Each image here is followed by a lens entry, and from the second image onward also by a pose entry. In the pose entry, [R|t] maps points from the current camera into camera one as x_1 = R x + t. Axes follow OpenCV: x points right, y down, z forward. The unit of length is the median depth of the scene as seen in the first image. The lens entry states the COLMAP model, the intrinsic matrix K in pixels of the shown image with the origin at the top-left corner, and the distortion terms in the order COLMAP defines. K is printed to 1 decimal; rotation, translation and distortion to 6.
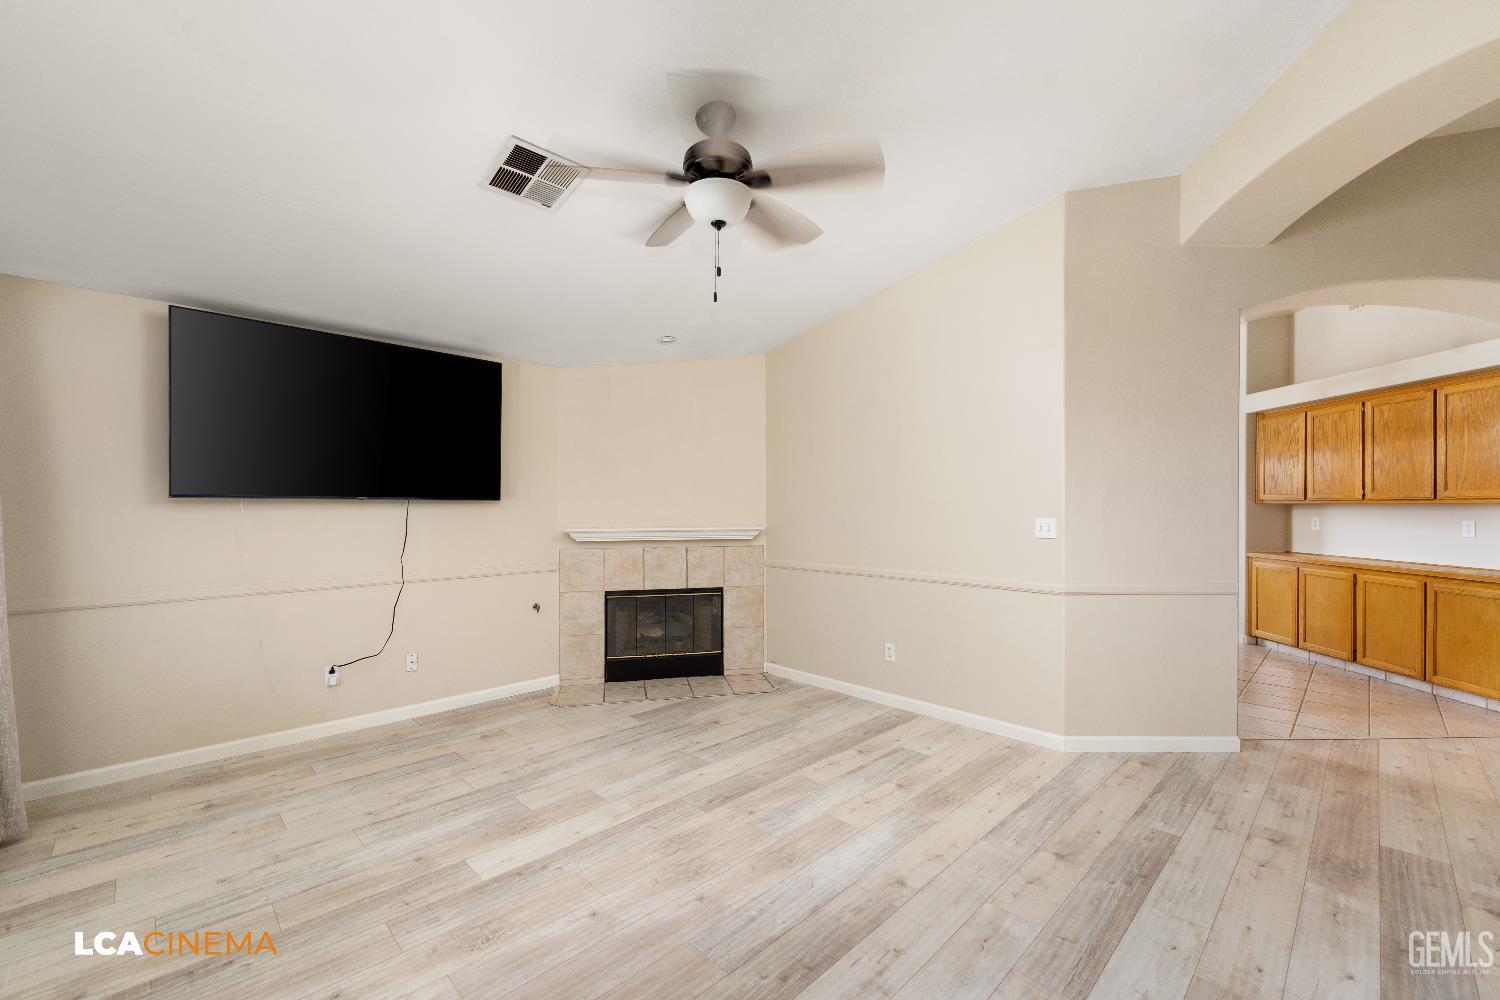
lens RADIAL K [[611.7, 0, 751.3], [0, 611.7, 505.3], [0, 0, 1]] dist [0.000392, 0.000066]
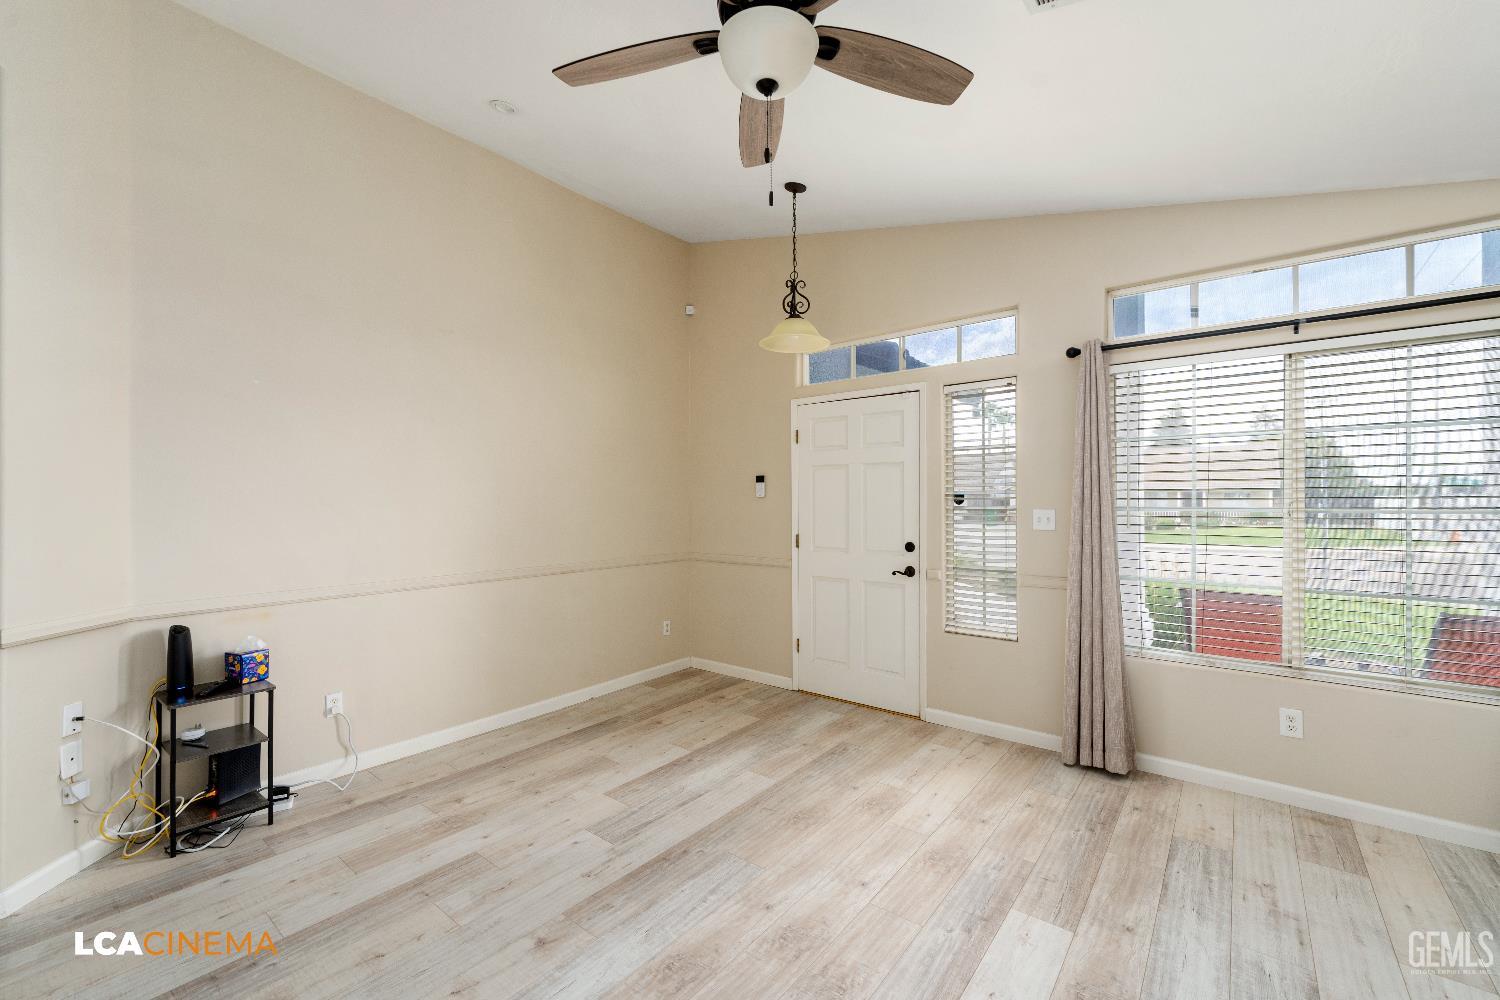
lens RADIAL K [[611.7, 0, 749.0], [0, 611.7, 497.1], [0, 0, 1]] dist [0.000392, 0.000066]
pose [[-0.993134, 0.004517, -0.116898, 0.058692], [0.005088, 0.999977, -0.004589, 0.004513], [0.116874, -0.005152, -0.993133, 2.009335]]
